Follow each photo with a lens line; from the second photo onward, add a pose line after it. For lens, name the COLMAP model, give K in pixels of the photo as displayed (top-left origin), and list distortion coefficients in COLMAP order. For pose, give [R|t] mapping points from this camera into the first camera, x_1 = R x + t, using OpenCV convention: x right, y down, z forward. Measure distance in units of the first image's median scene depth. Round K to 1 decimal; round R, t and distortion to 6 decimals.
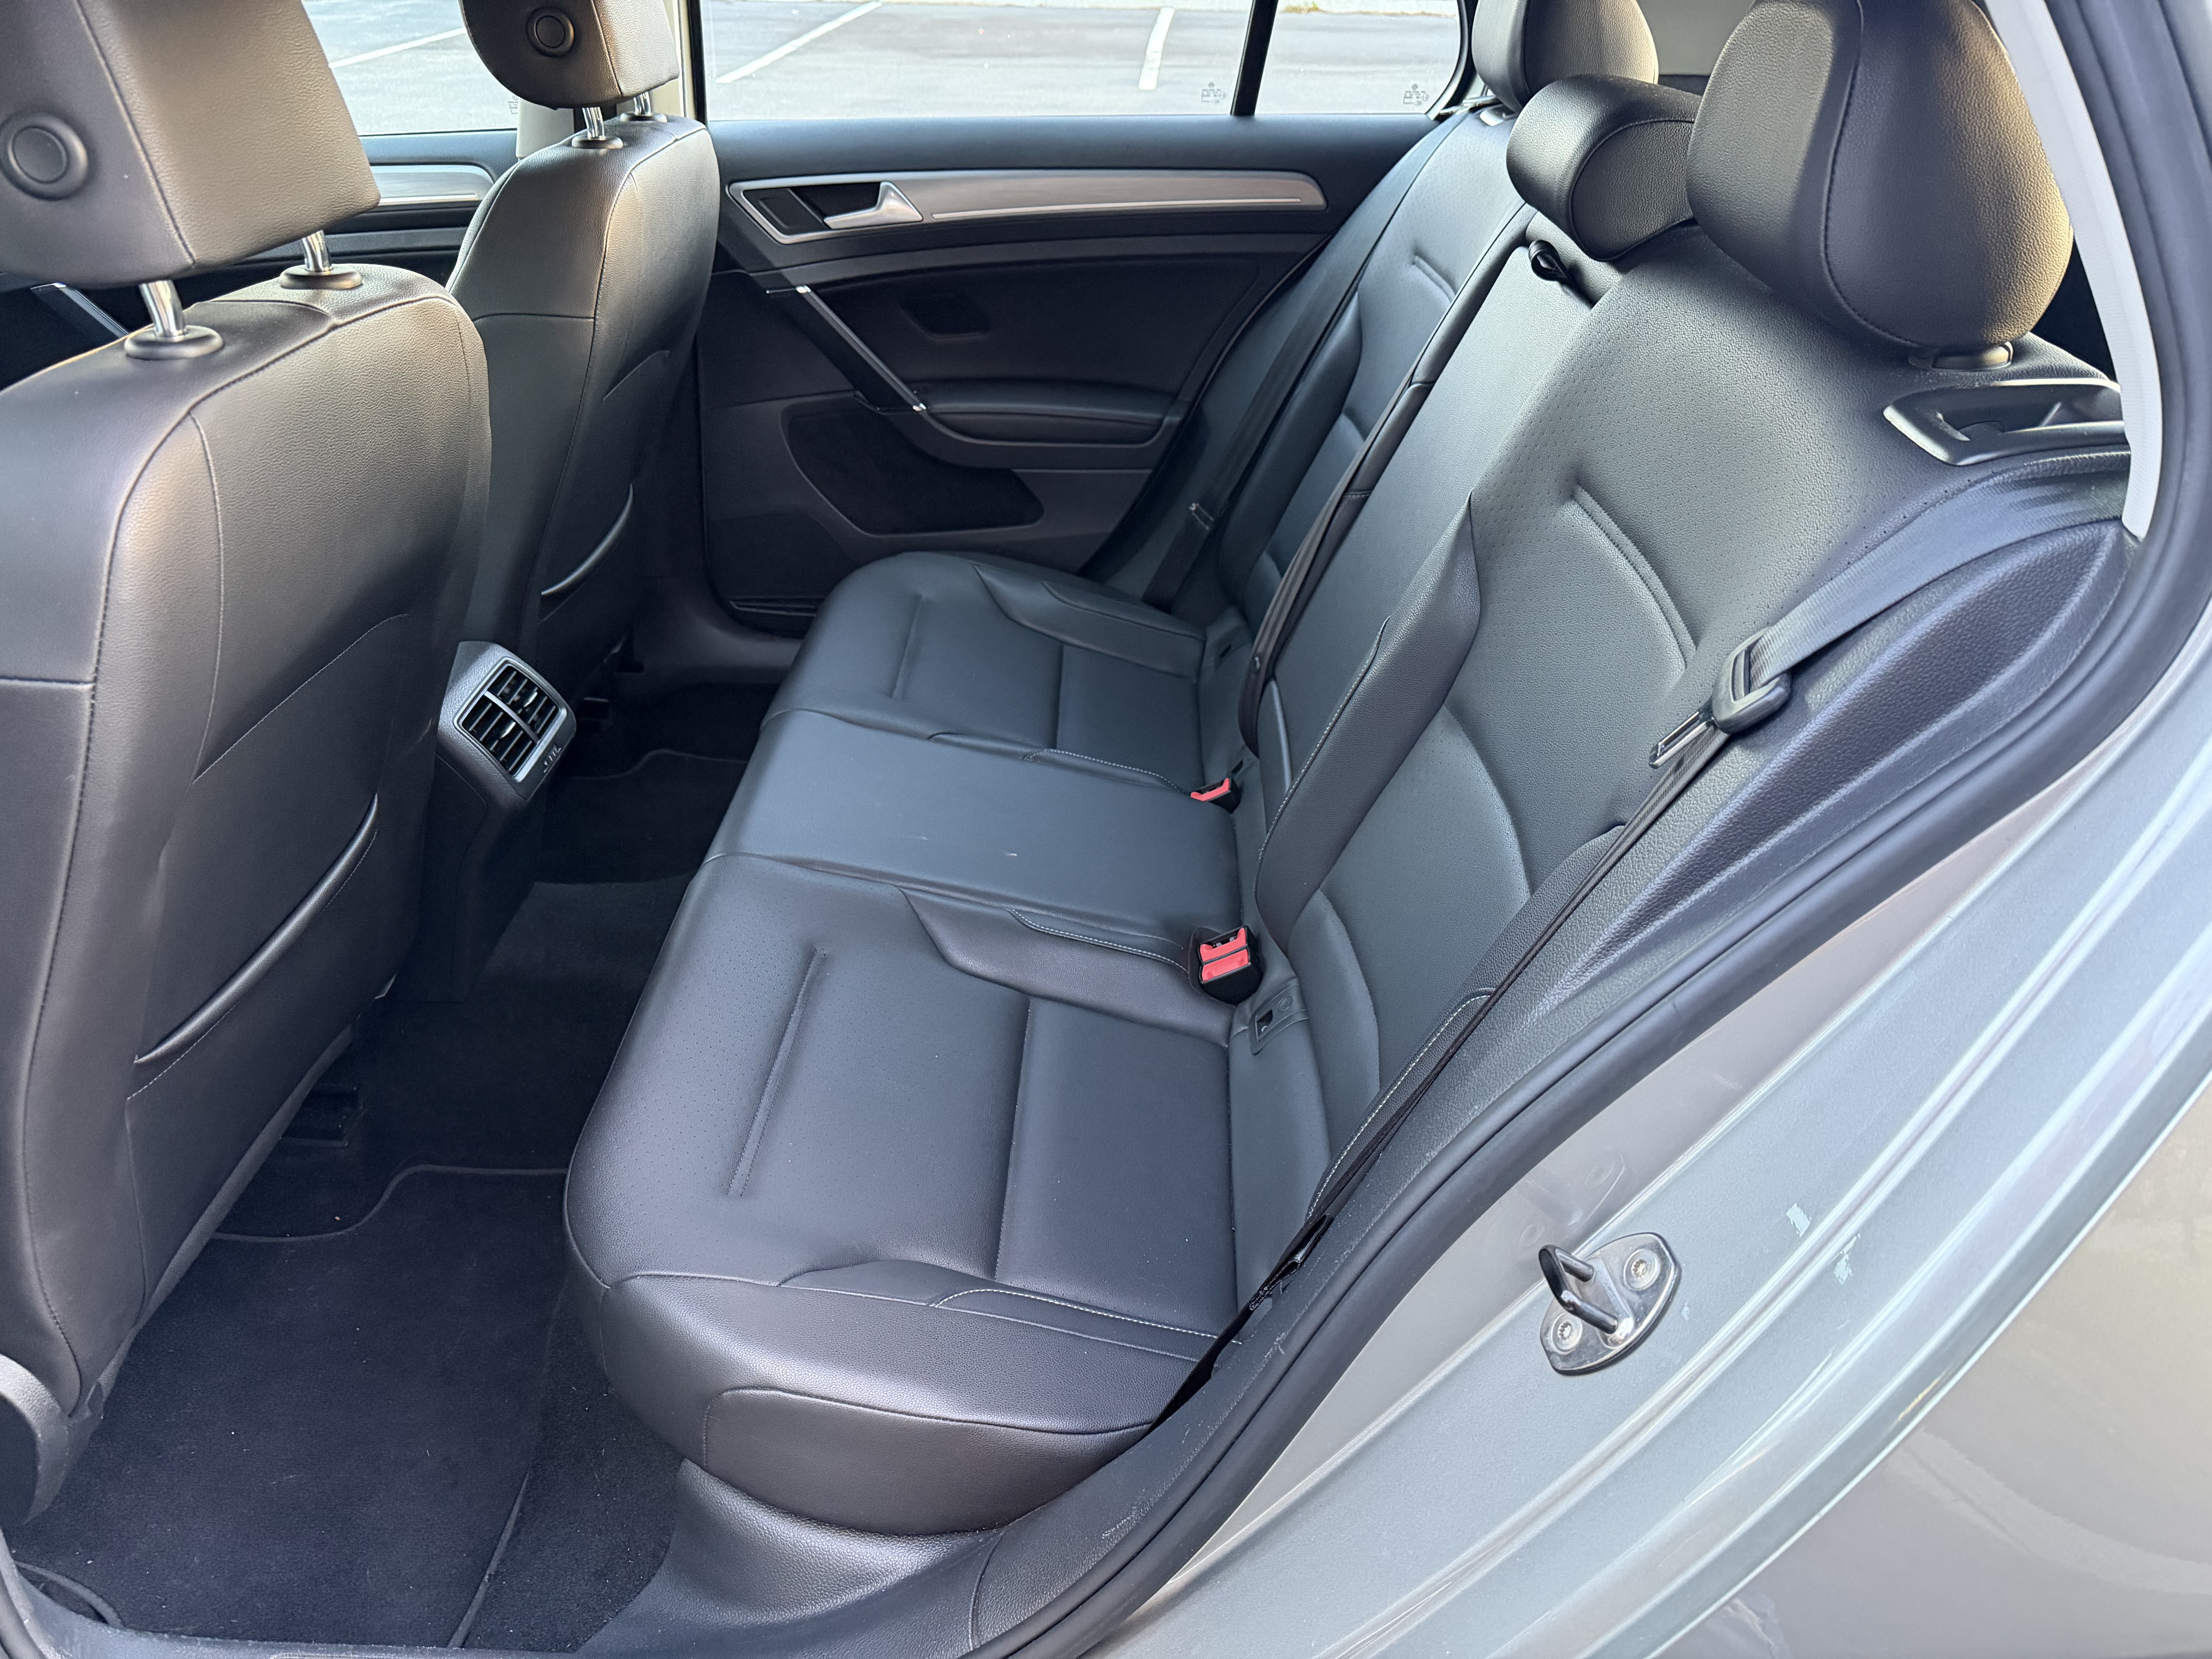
lens RADIAL K [[1592.9, 0, 1106.0], [0, 1592.9, 829.5], [0, 0, 1]] dist [0.097482, -0.086563]
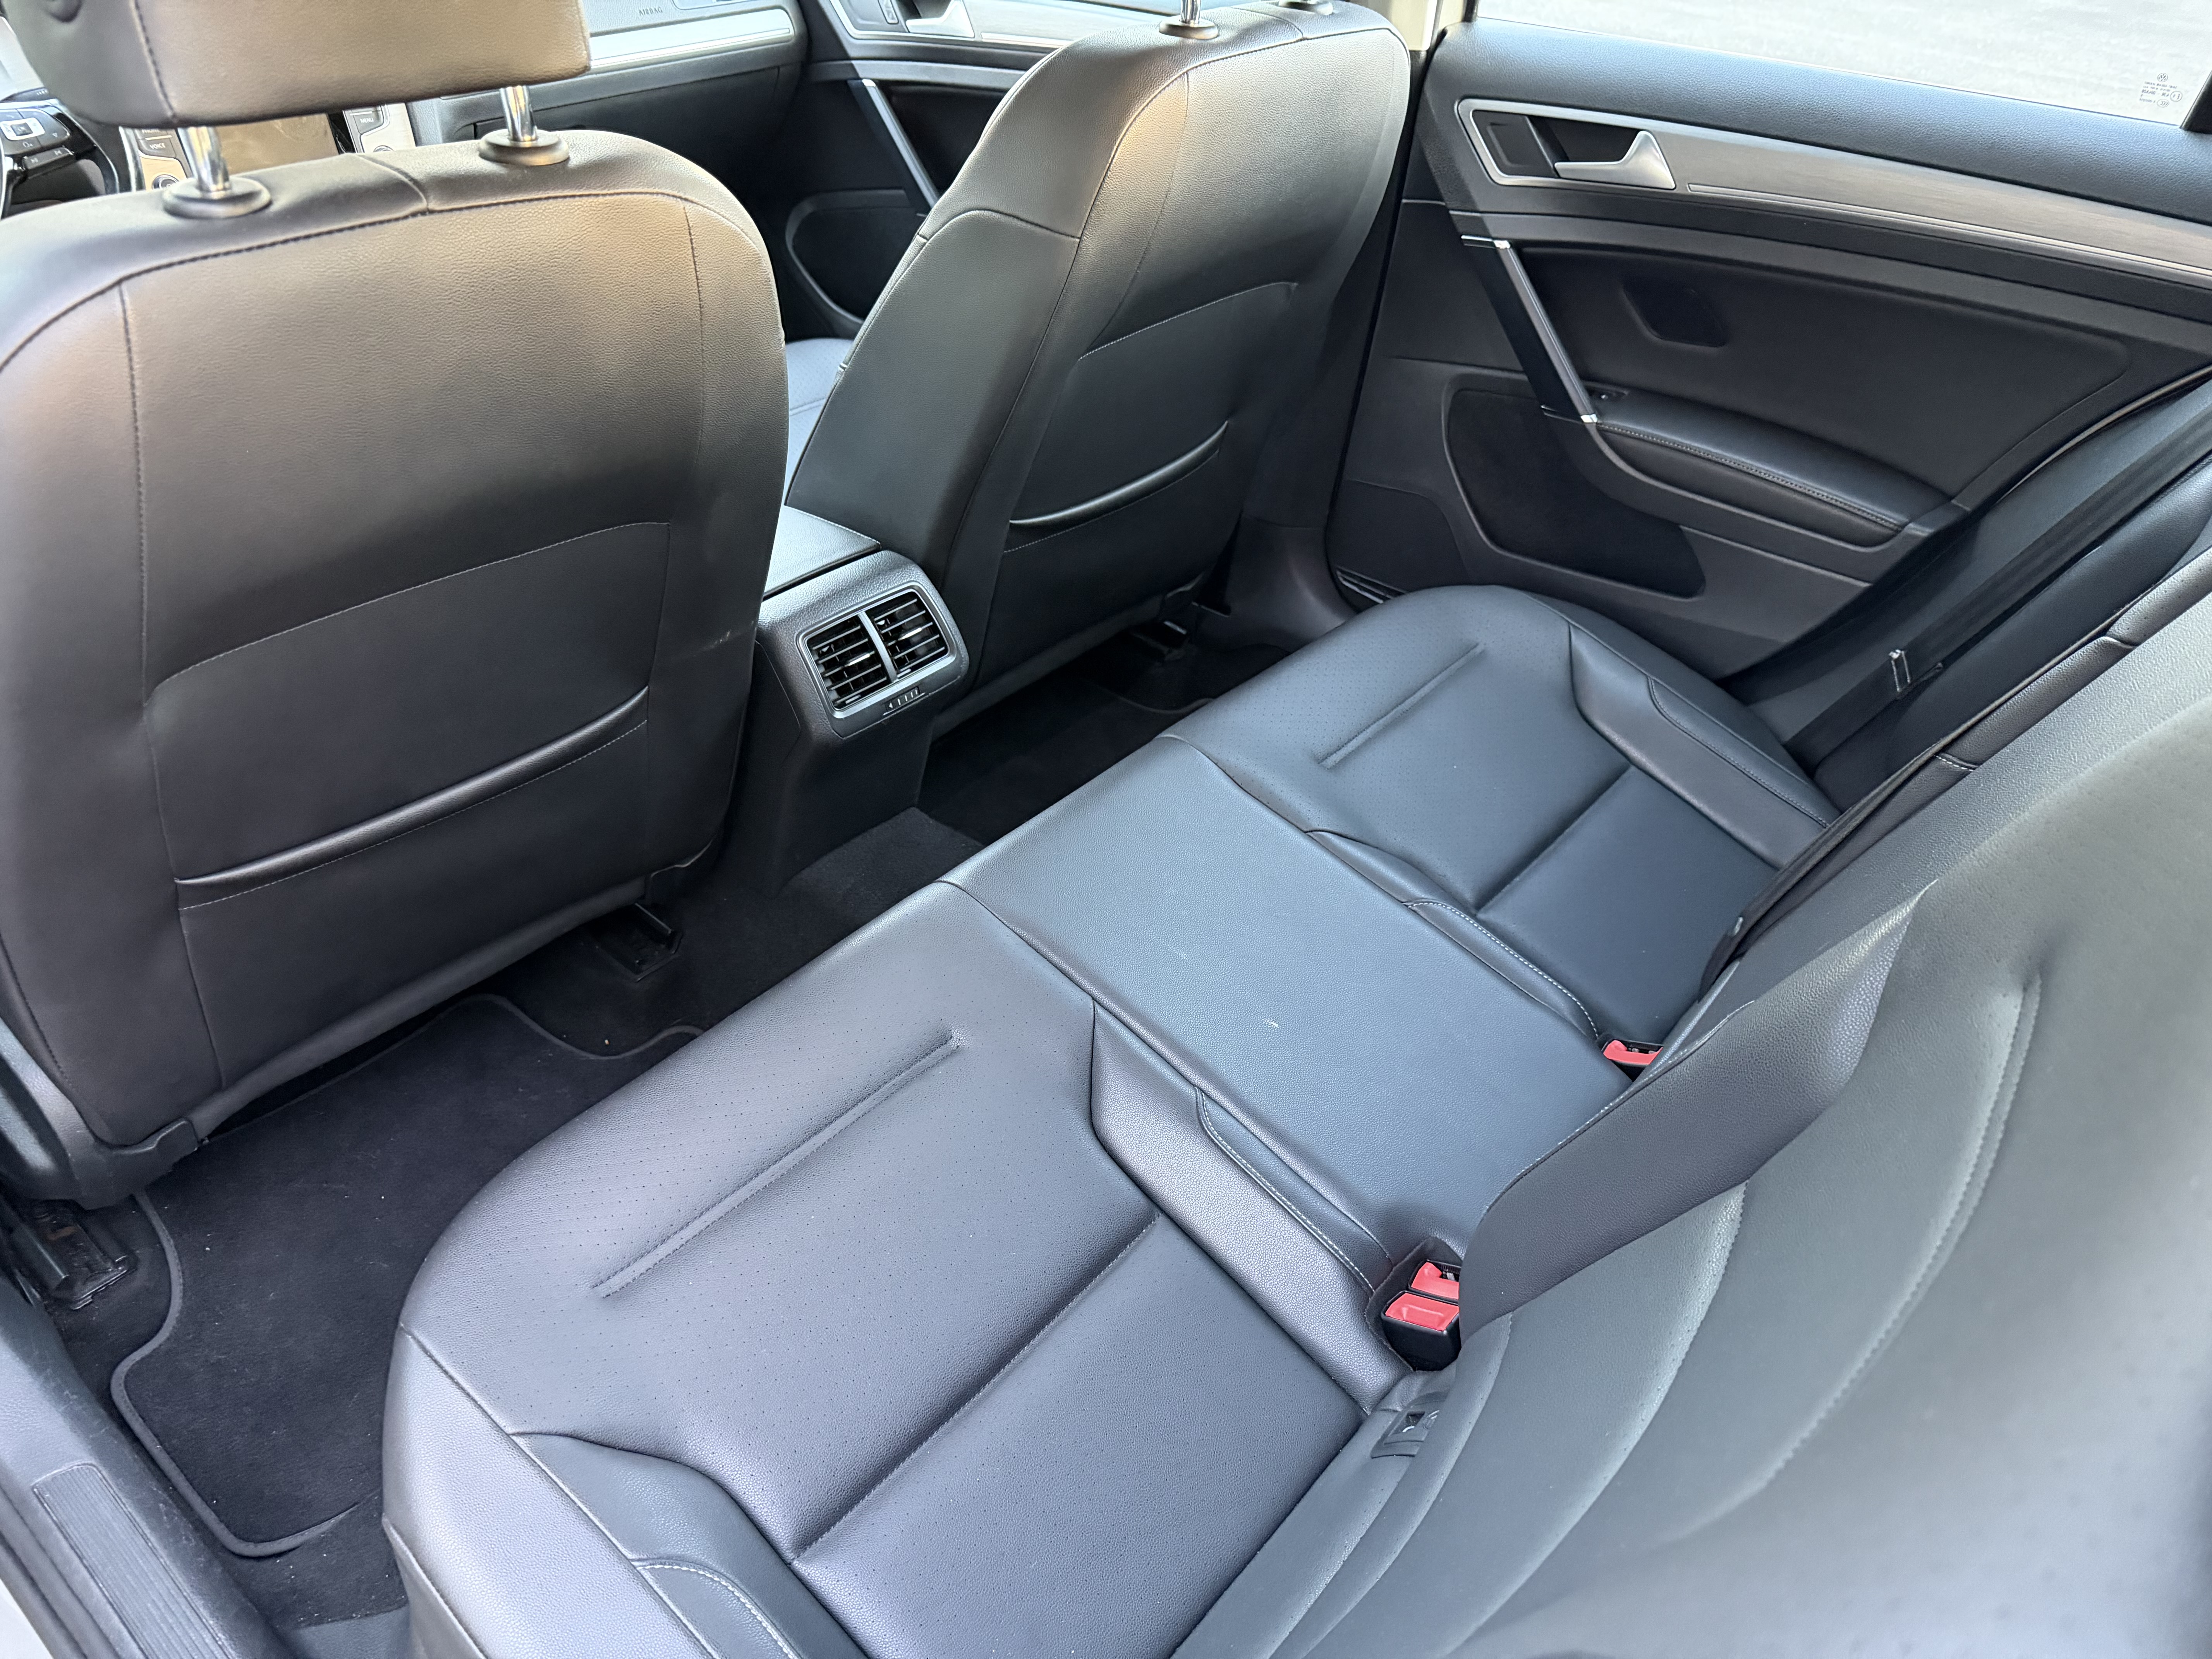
lens RADIAL K [[1592.9, 0, 1106.0], [0, 1592.9, 829.5], [0, 0, 1]] dist [0.097482, -0.086563]
pose [[0.790685, 0.396384, -0.466580, 0.152413], [-0.360249, 0.917435, 0.168916, -0.131036], [0.495012, 0.034526, 0.868200, 0.207038]]
